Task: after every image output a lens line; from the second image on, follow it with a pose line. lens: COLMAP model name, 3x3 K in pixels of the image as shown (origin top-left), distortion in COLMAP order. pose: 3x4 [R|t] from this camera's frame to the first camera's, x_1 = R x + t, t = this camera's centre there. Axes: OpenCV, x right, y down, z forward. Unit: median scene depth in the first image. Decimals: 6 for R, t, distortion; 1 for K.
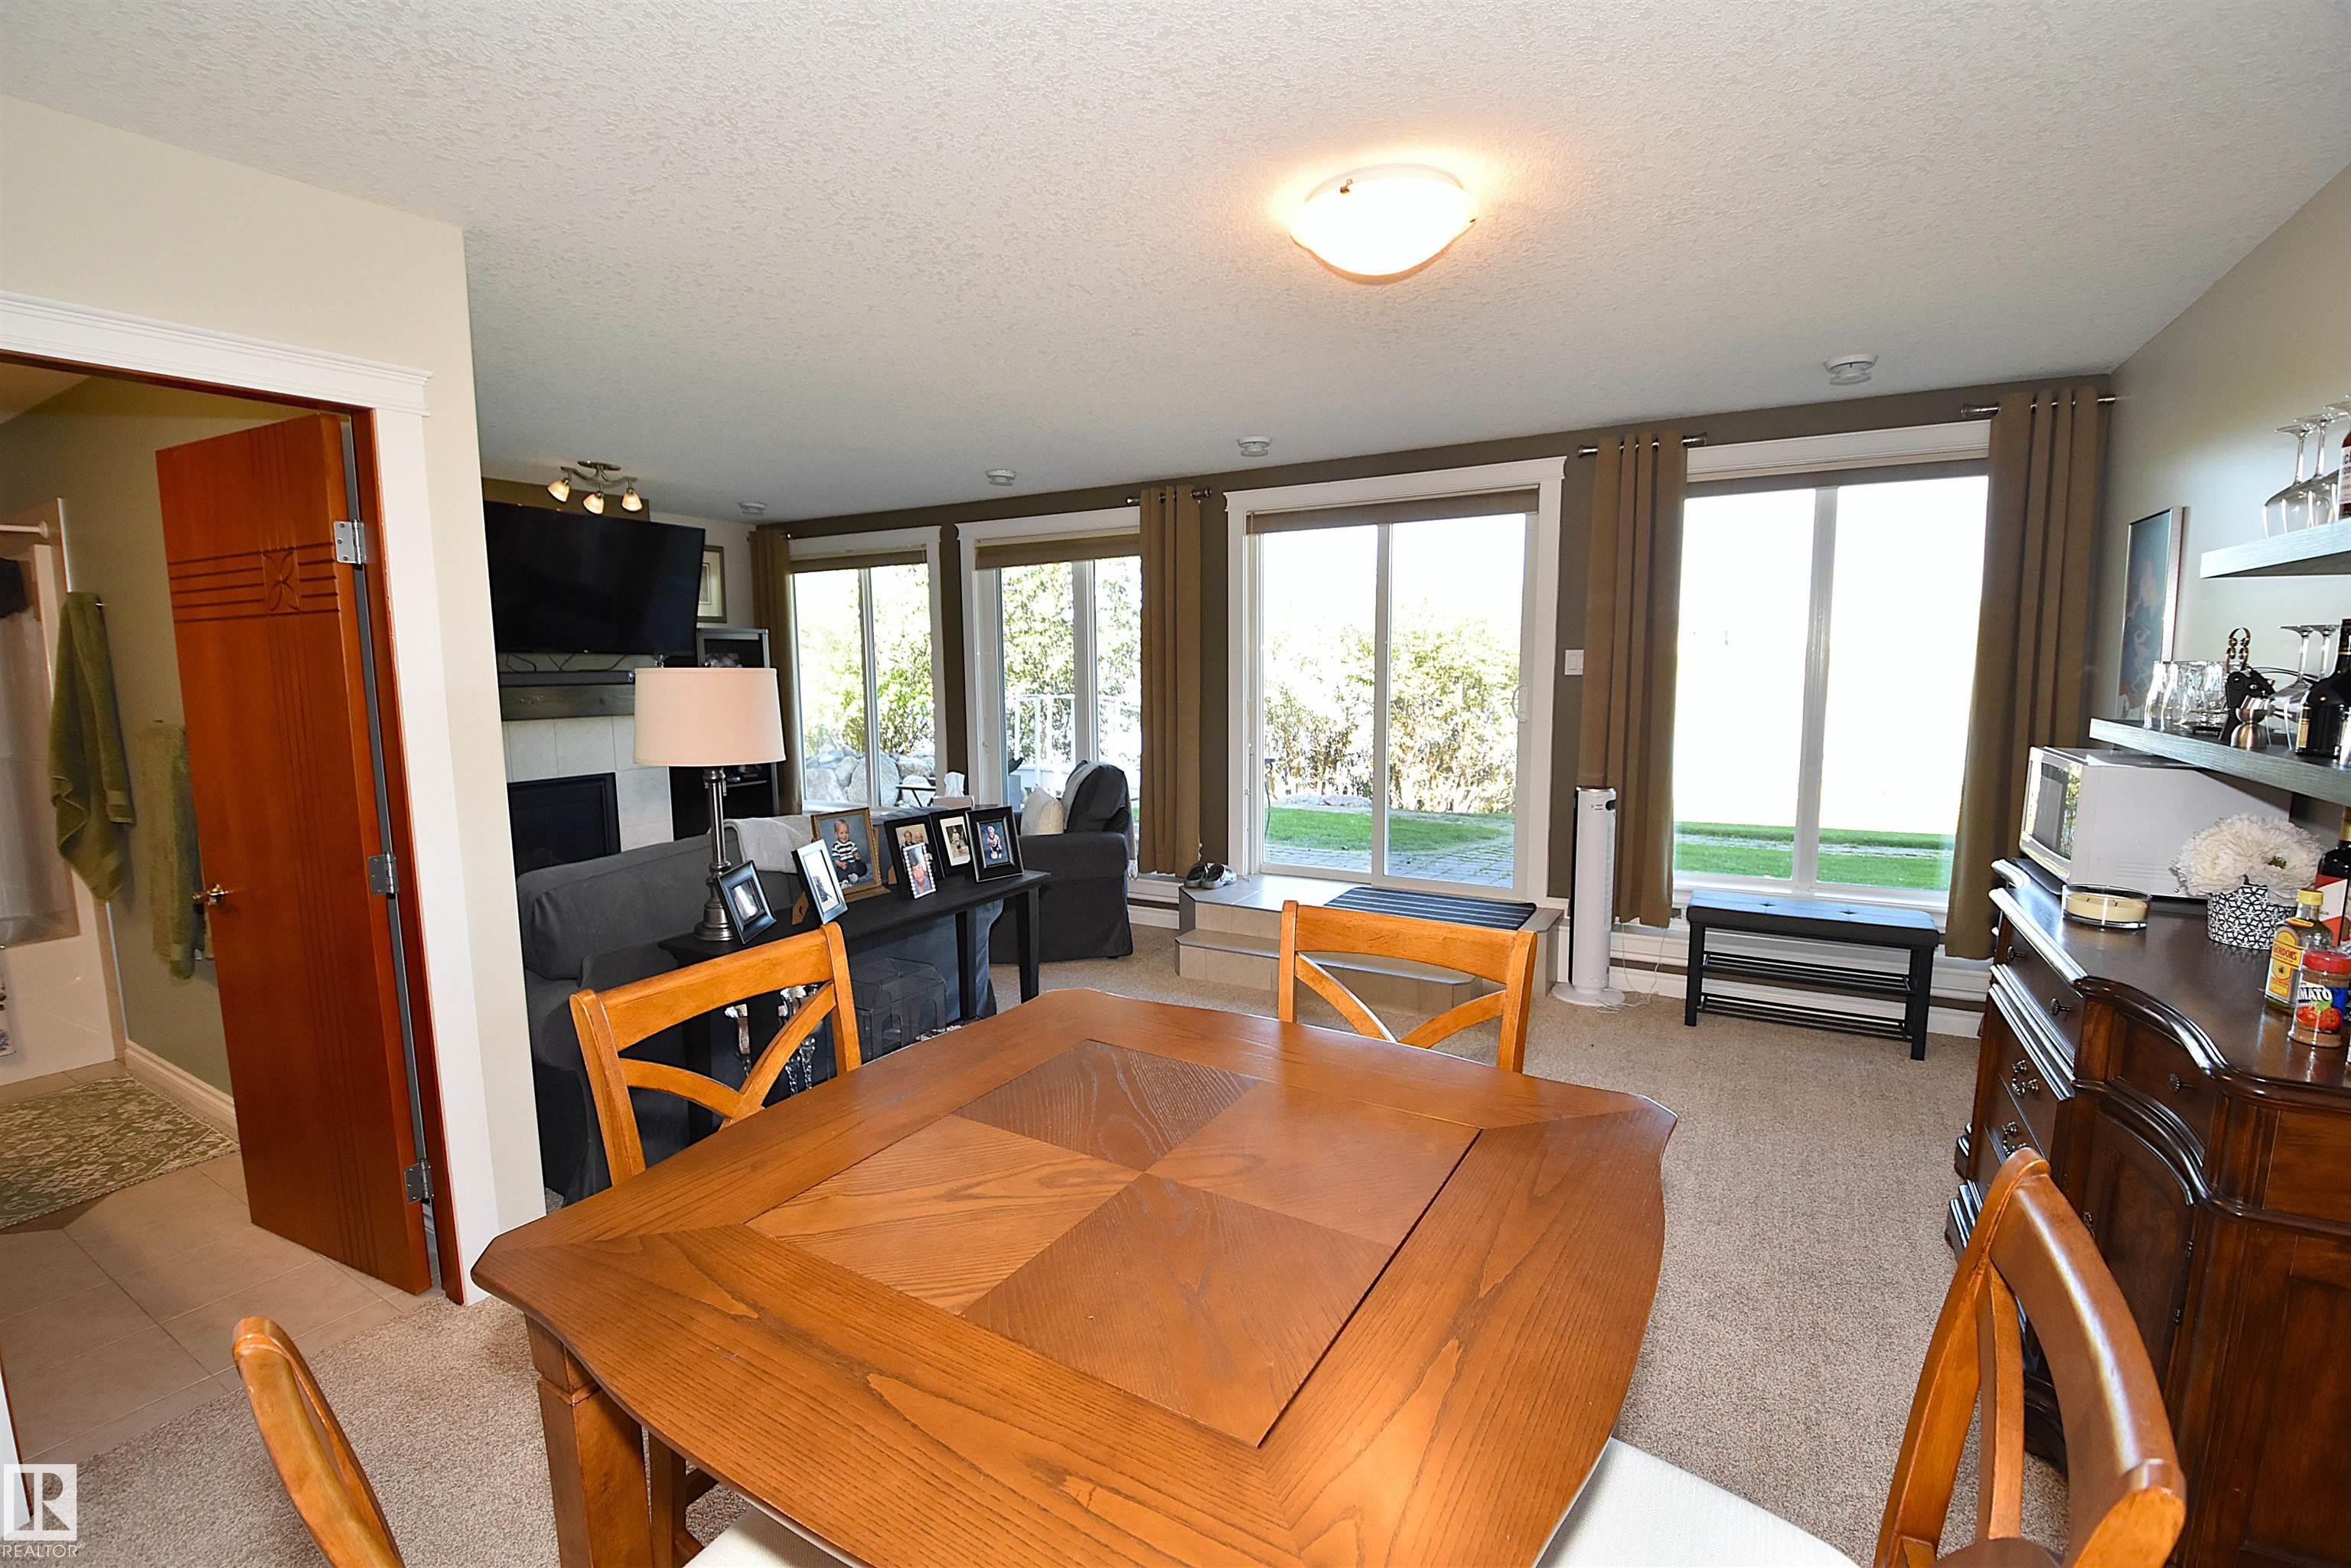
lens RADIAL K [[1047.1, 0, 1159.0], [0, 1047.1, 795.7], [0, 0, 1]] dist [-0.001481, -0.000572]
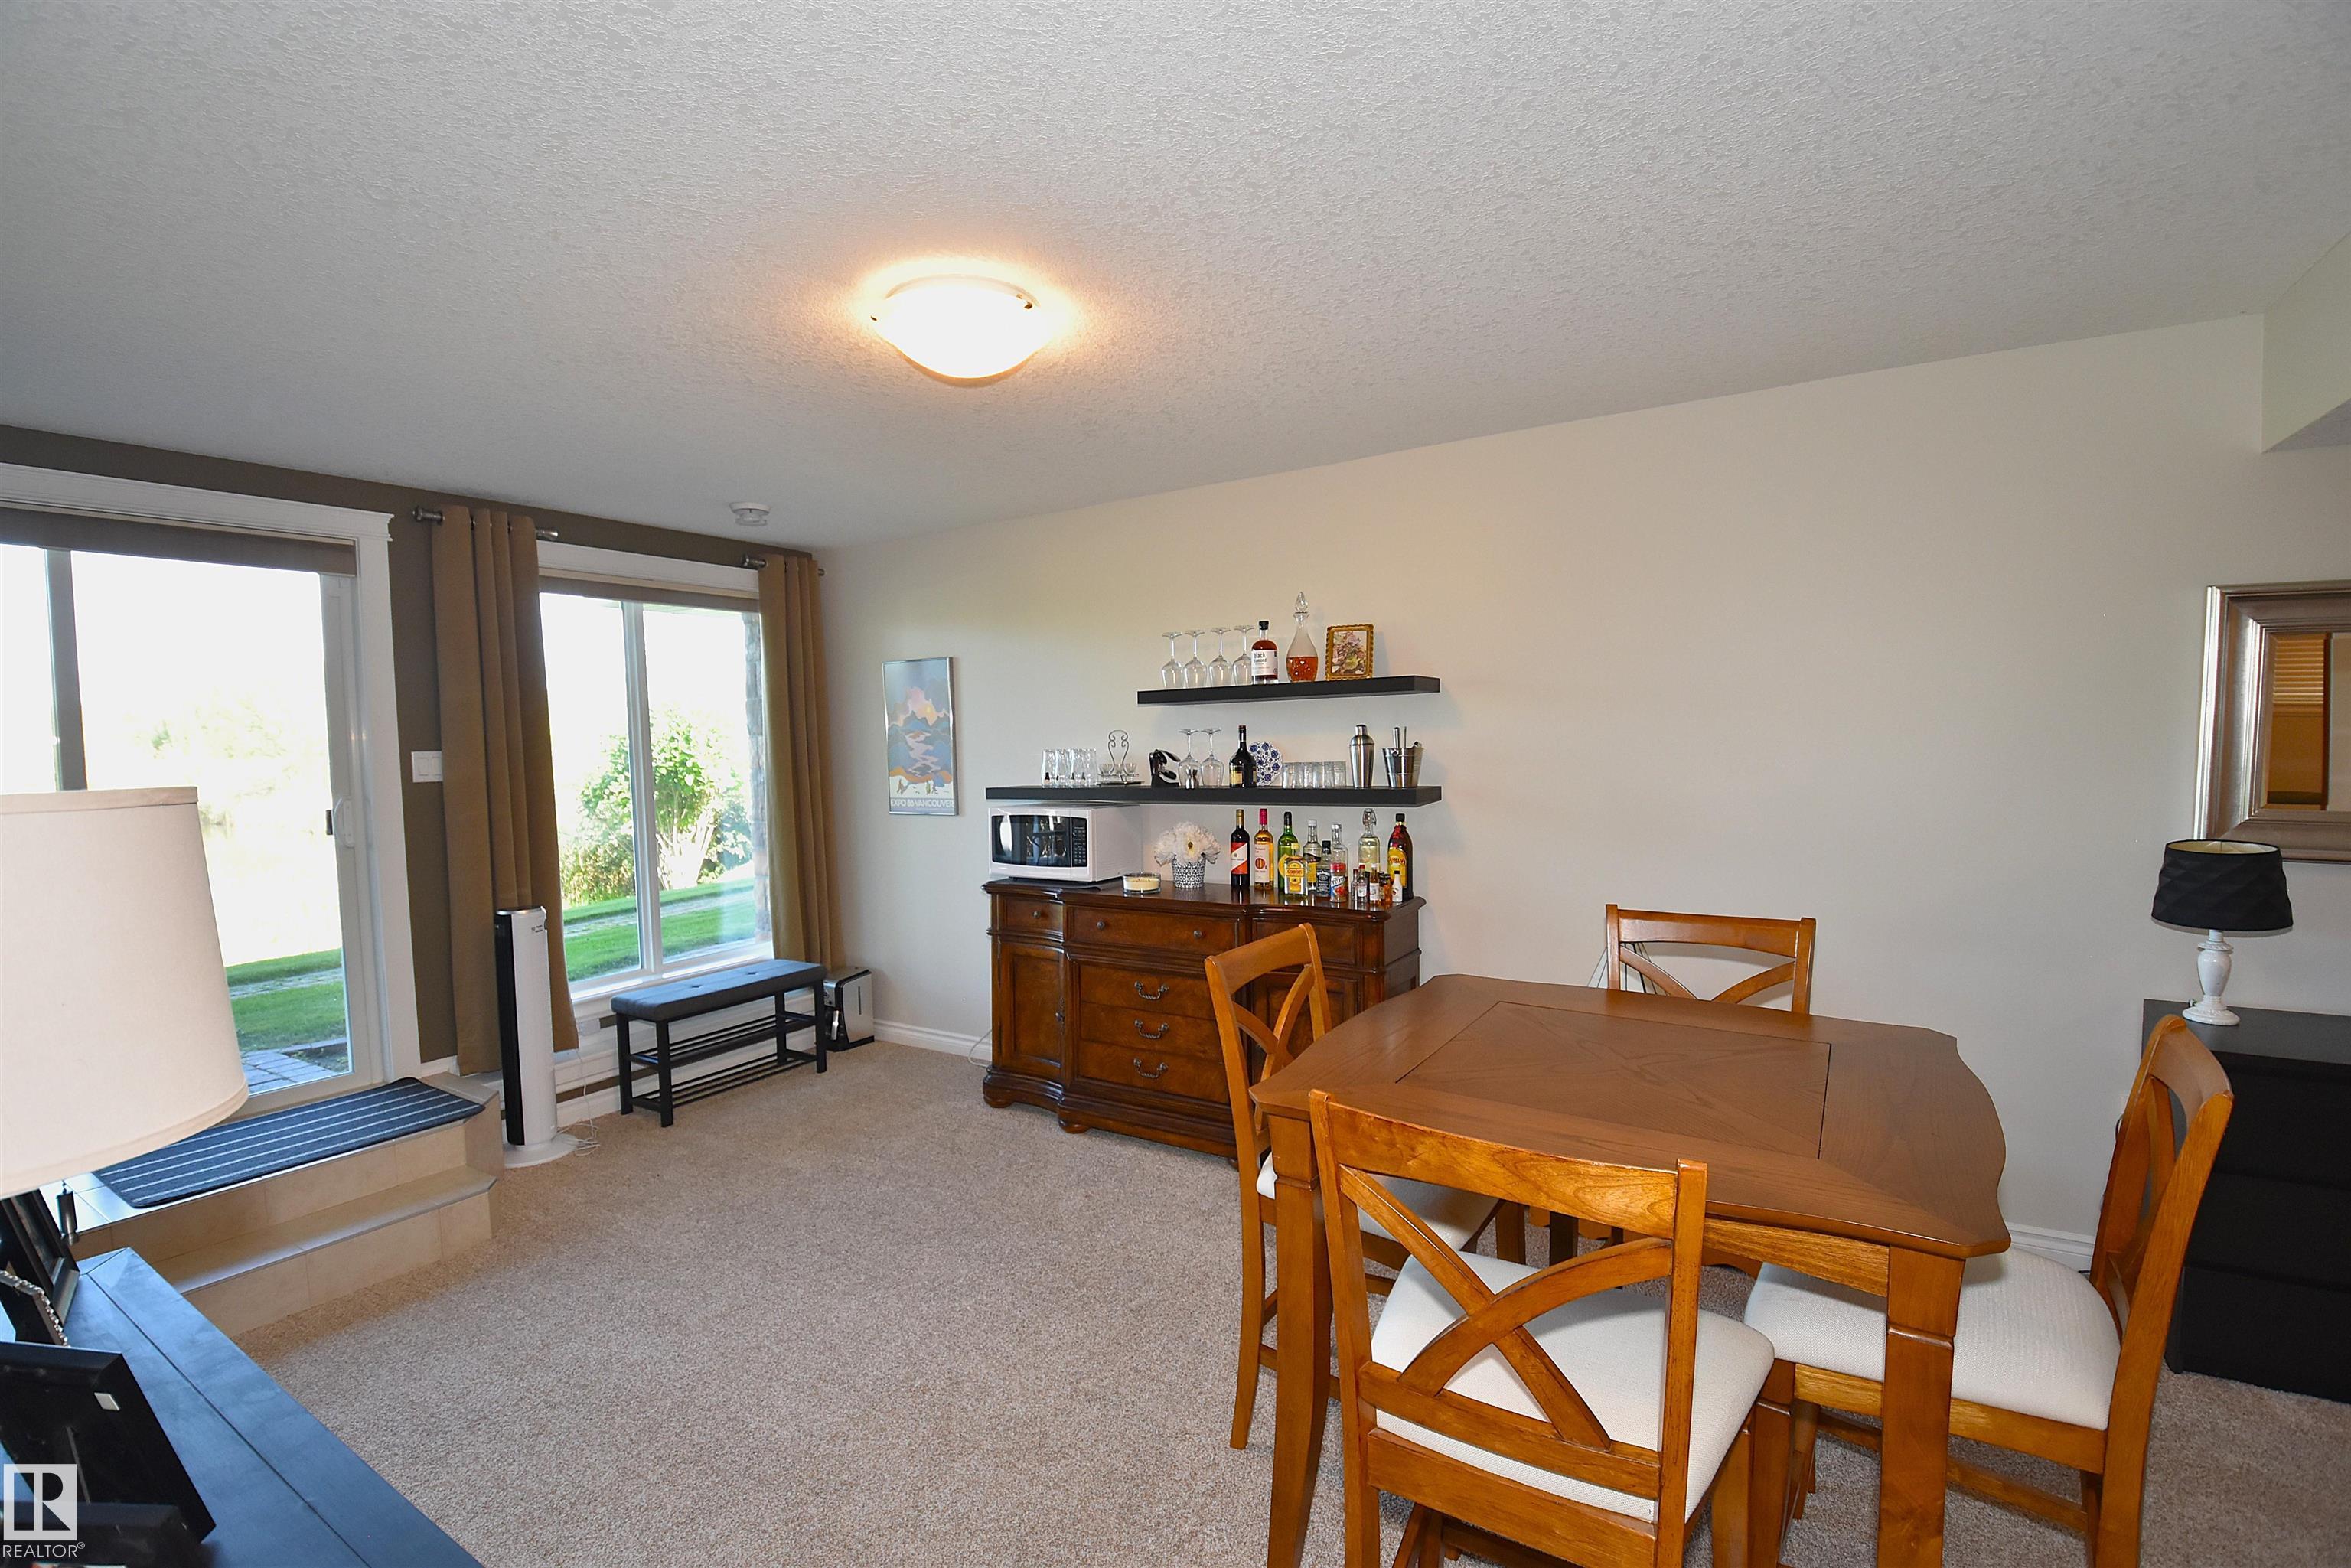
lens RADIAL K [[1047.1, 0, 1159.0], [0, 1047.1, 795.7], [0, 0, 1]] dist [-0.001481, -0.000572]
pose [[0.053530, -0.055142, 0.997043, -0.421087], [0.138342, 0.989255, 0.047284, -0.069046], [-0.988937, 0.135402, 0.060583, 0.415950]]
